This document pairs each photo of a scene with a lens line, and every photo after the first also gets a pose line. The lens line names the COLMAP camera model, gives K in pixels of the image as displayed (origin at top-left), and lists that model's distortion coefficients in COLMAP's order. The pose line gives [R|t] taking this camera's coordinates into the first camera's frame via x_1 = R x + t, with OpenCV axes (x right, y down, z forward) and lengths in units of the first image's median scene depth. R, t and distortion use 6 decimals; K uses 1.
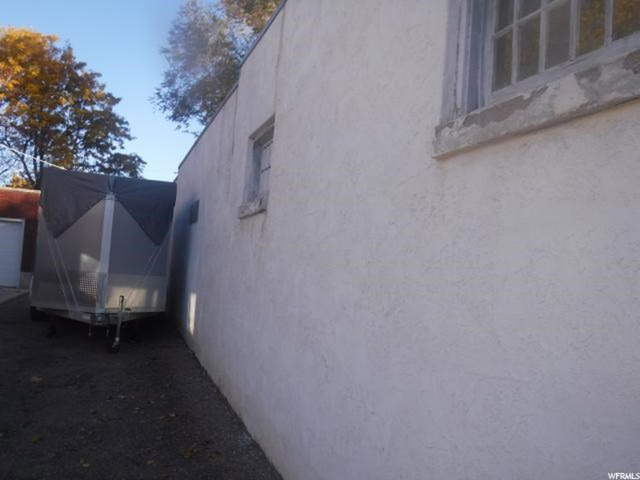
lens RADIAL K [[508.3, 0, 320.0], [0, 508.3, 240.0], [0, 0, 1]] dist [-0.000250, 0.001329]
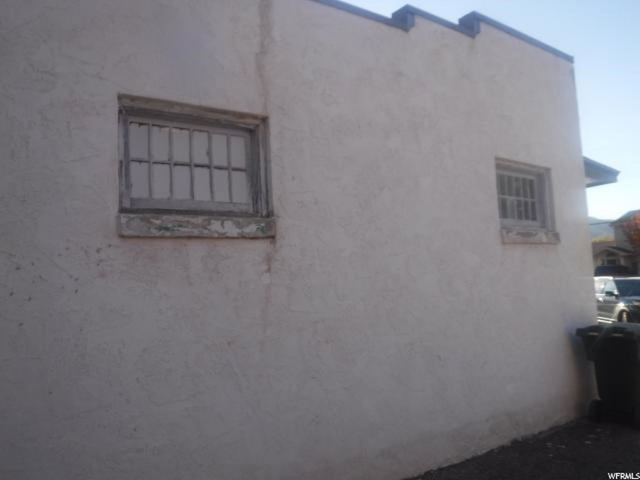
lens RADIAL K [[508.3, 0, 320.0], [0, 508.3, 240.0], [0, 0, 1]] dist [-0.000250, 0.001329]
pose [[-0.247385, 0.085041, 0.965178, -2.087729], [0.016463, 0.996366, -0.083569, 0.026101], [-0.968777, -0.004784, -0.247886, 2.618566]]
